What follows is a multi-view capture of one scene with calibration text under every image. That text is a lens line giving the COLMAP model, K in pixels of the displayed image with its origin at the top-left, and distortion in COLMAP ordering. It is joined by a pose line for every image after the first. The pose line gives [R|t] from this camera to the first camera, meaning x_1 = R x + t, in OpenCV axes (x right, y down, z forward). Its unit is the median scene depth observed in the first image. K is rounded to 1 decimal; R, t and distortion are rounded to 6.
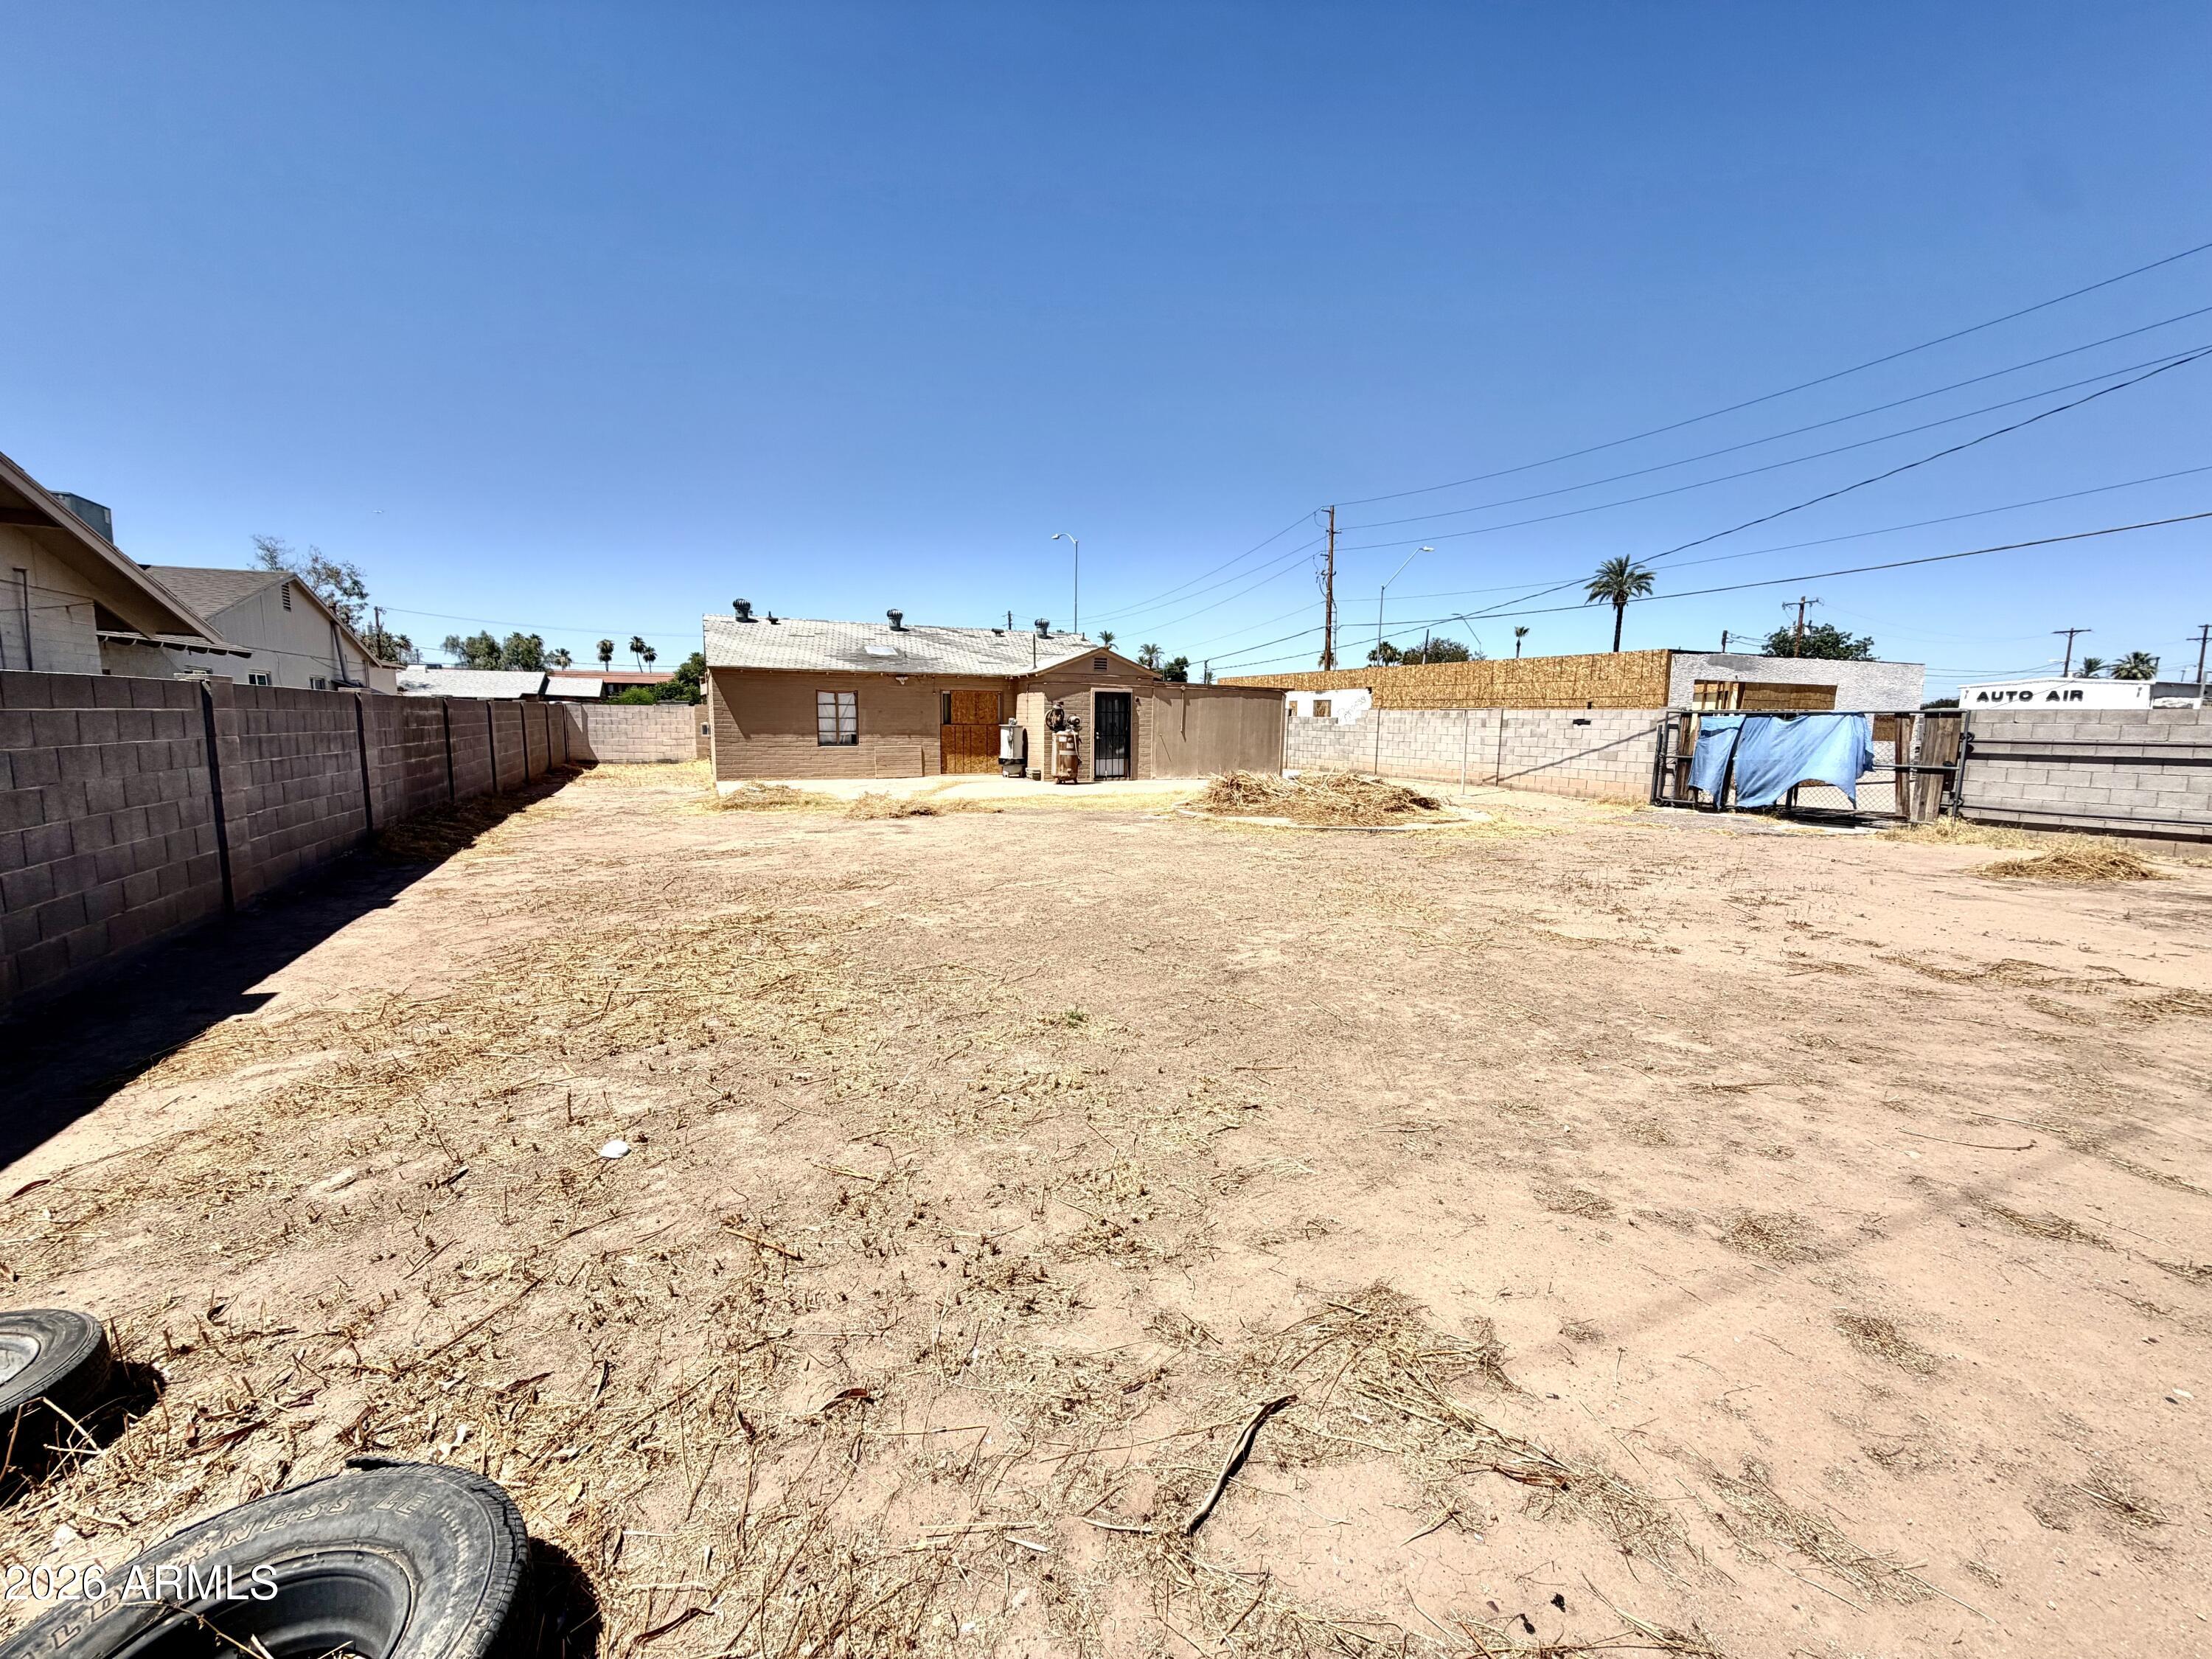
lens RADIAL K [[880.2, 0, 1099.0], [0, 880.2, 830.1], [0, 0, 1]] dist [0.000547, -0.000833]
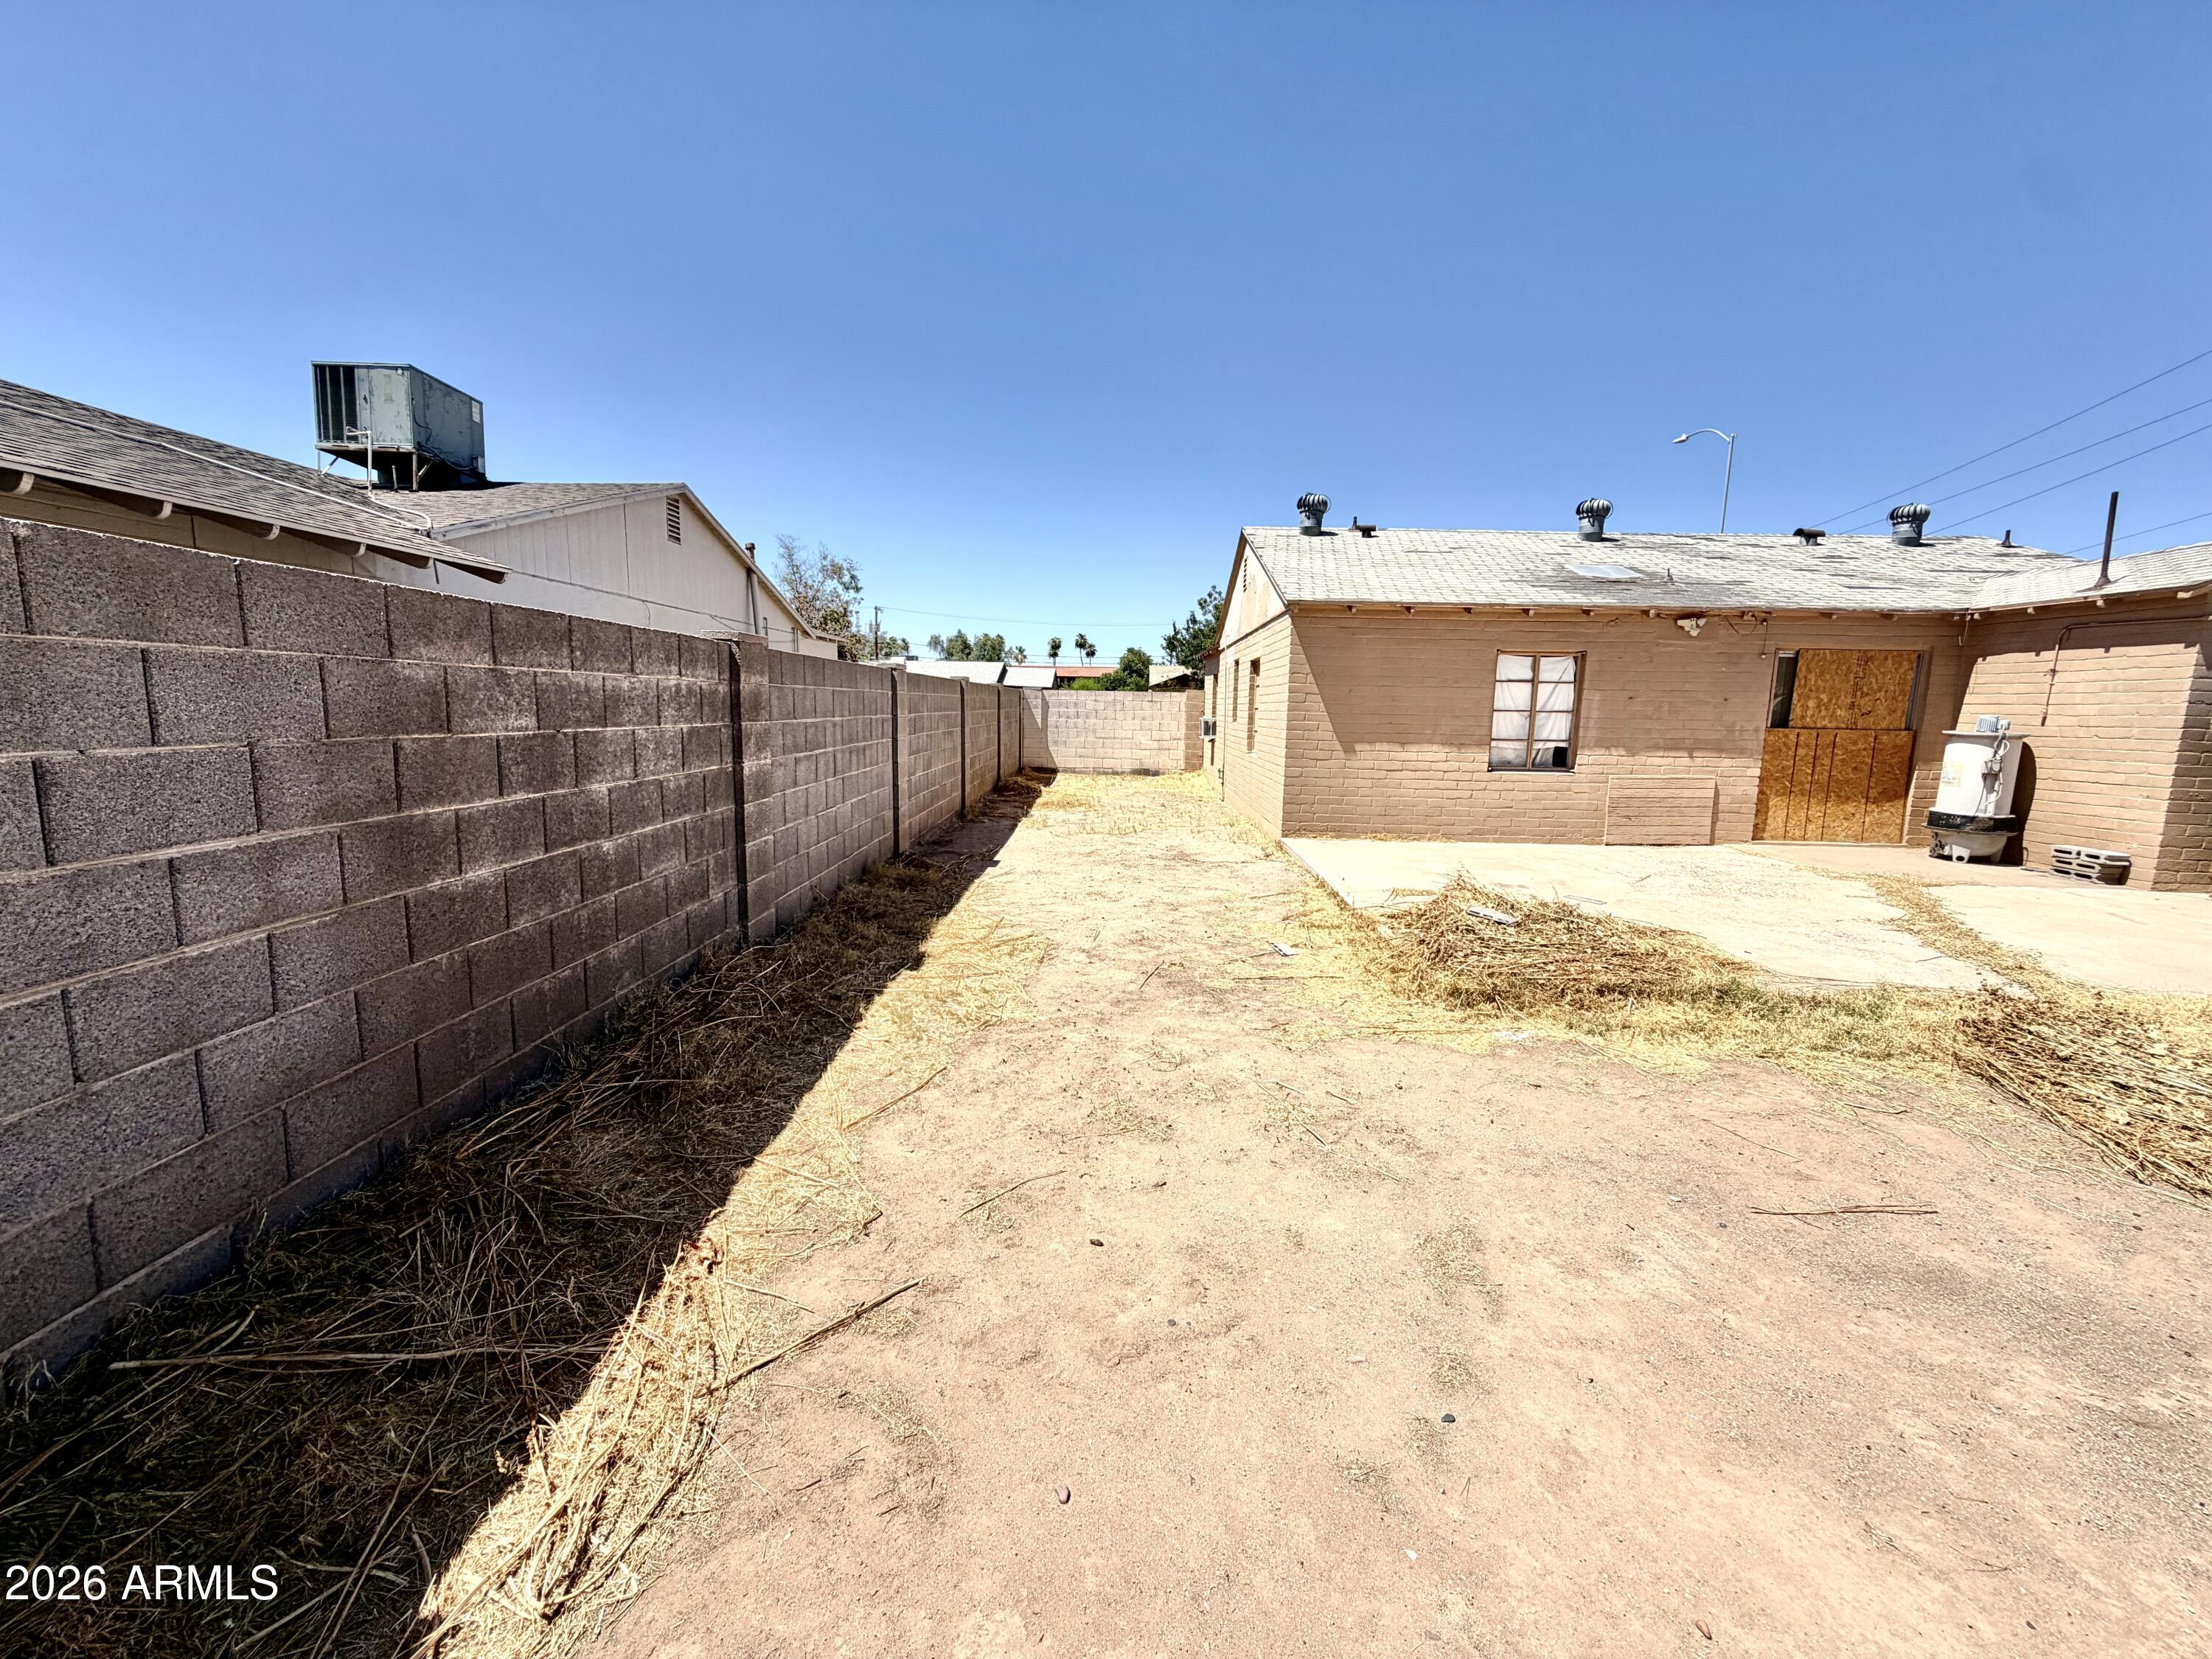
lens RADIAL K [[880.2, 0, 1099.0], [0, 880.2, 830.1], [0, 0, 1]] dist [0.000547, -0.000833]
pose [[0.900164, 0.066865, -0.430389, -0.289859], [-0.064431, 0.997717, 0.020245, -0.057987], [0.430760, 0.009507, 0.902417, 0.471442]]
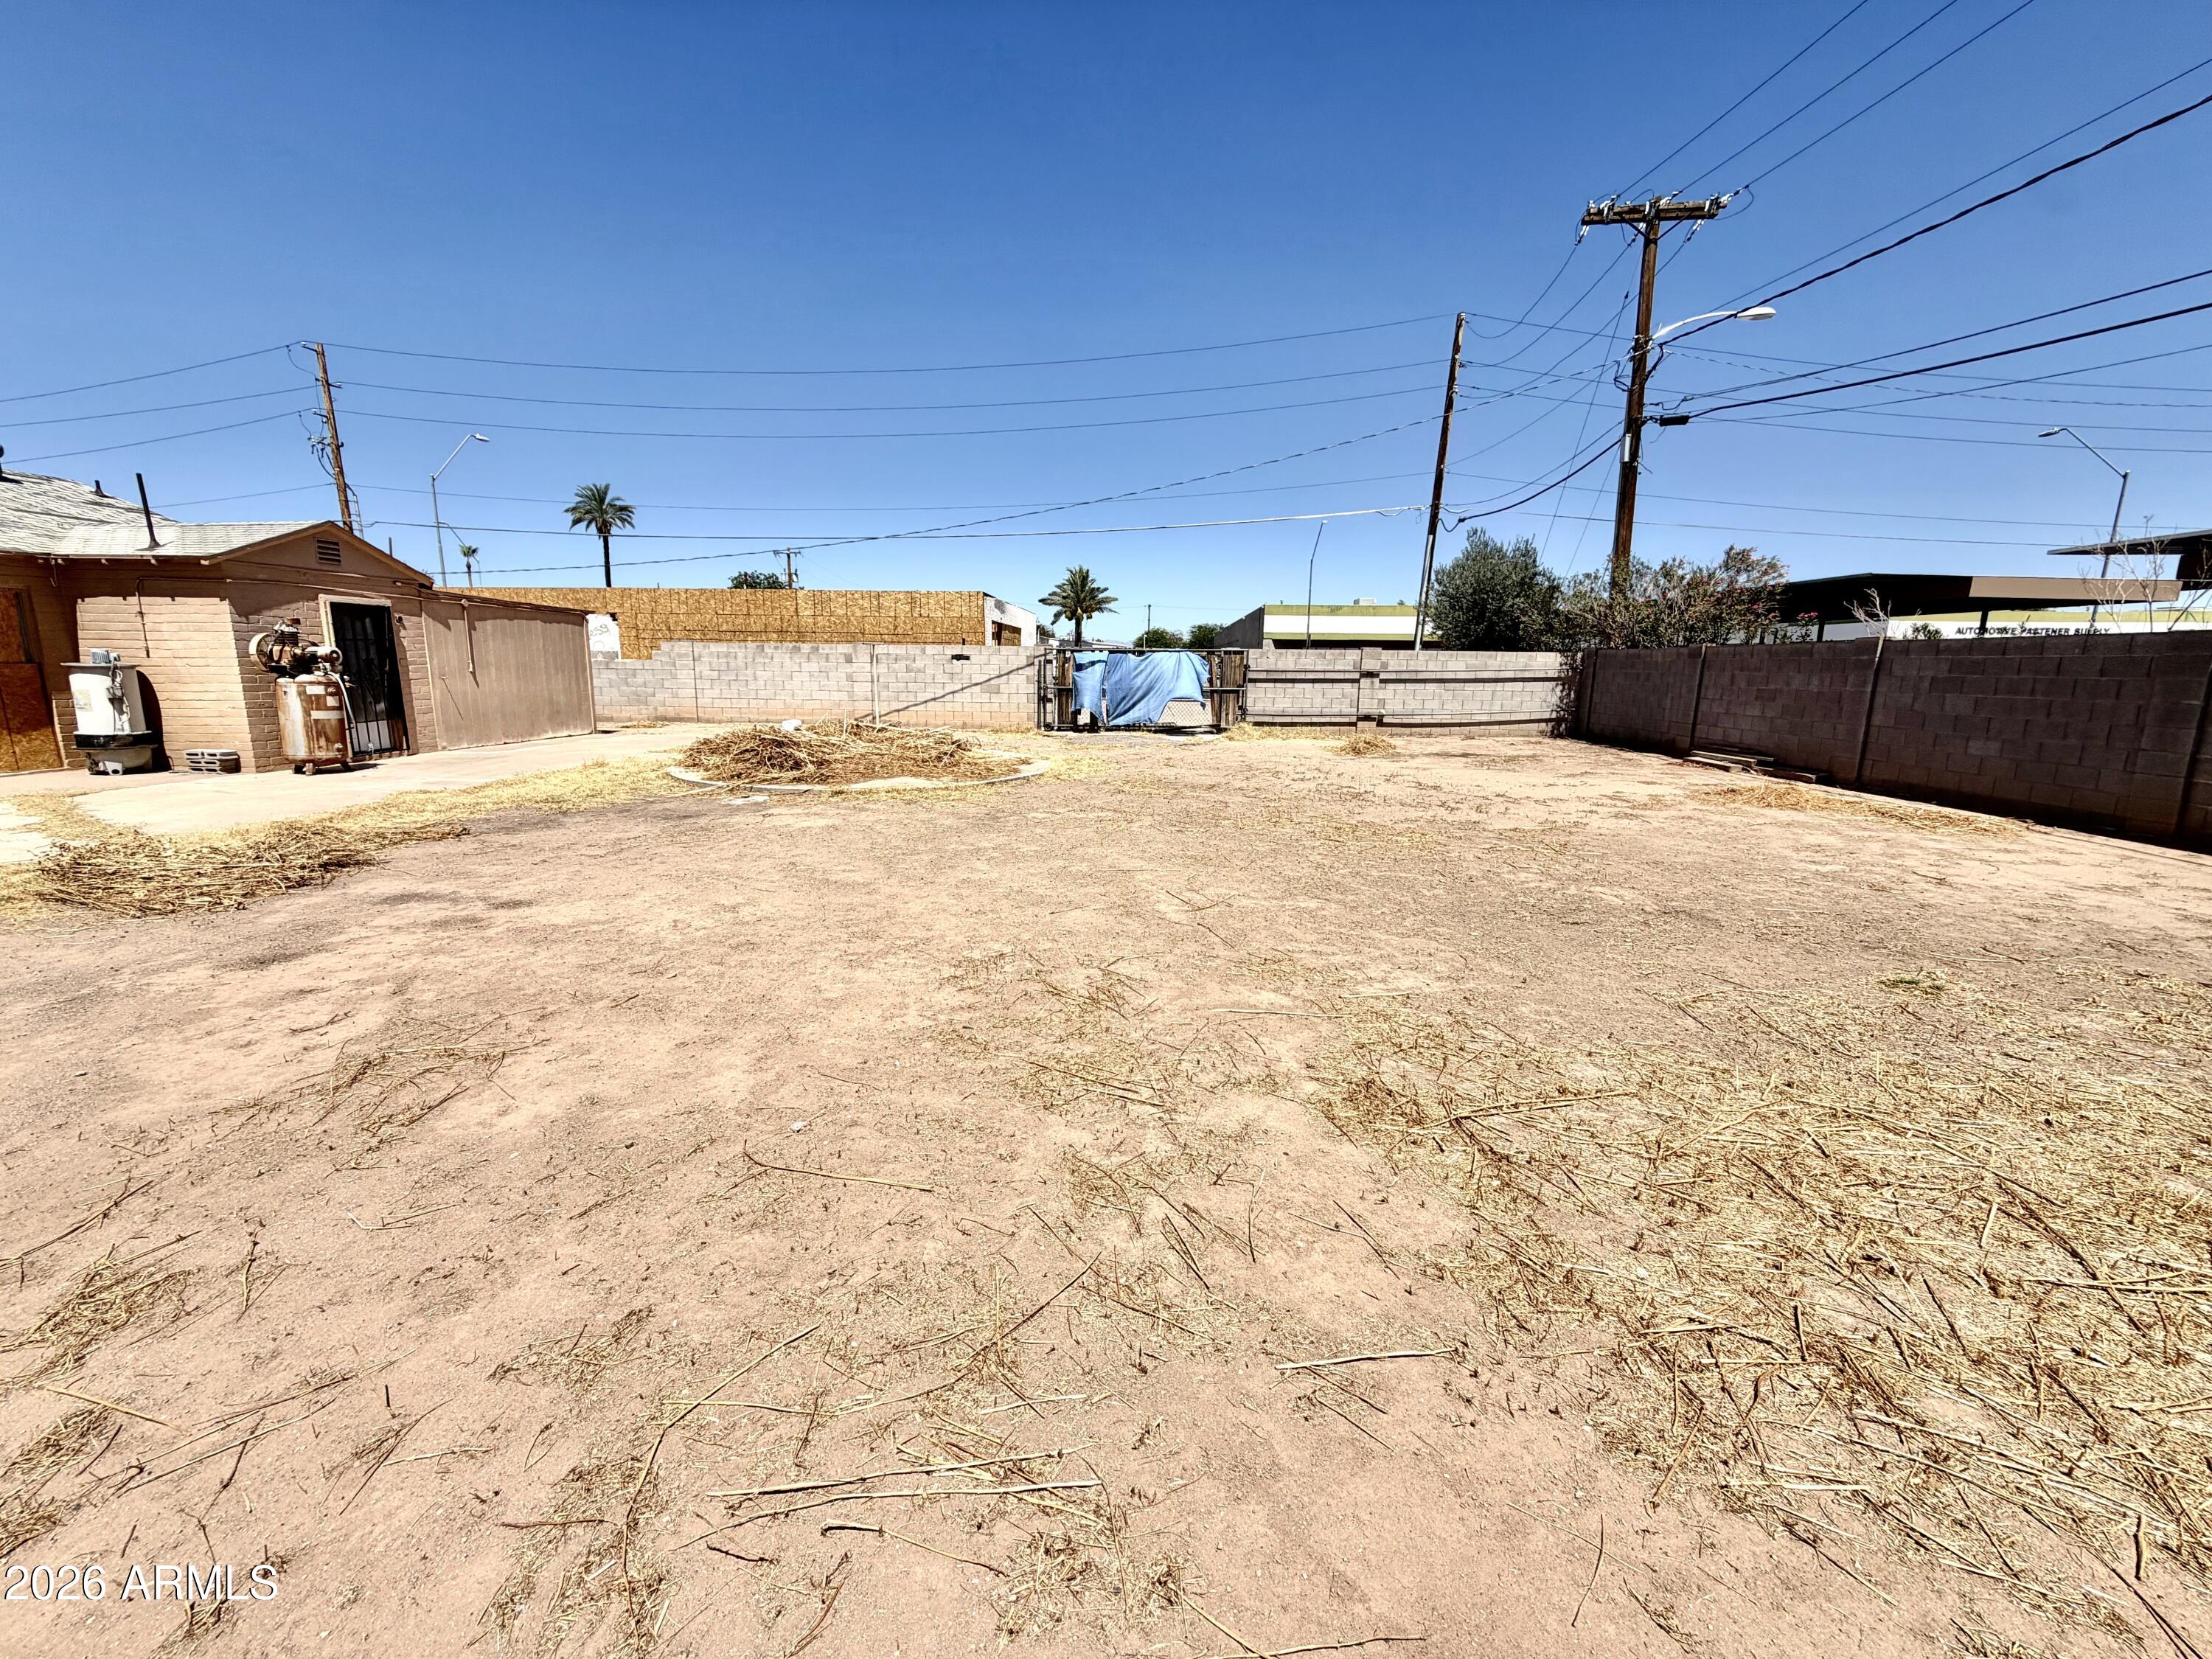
lens RADIAL K [[880.2, 0, 1099.0], [0, 880.2, 830.1], [0, 0, 1]] dist [0.000547, -0.000833]
pose [[0.456399, -0.171688, 0.873054, -0.285515], [0.107649, 0.984654, 0.137360, -0.039035], [-0.883239, 0.031293, 0.467877, 0.311169]]
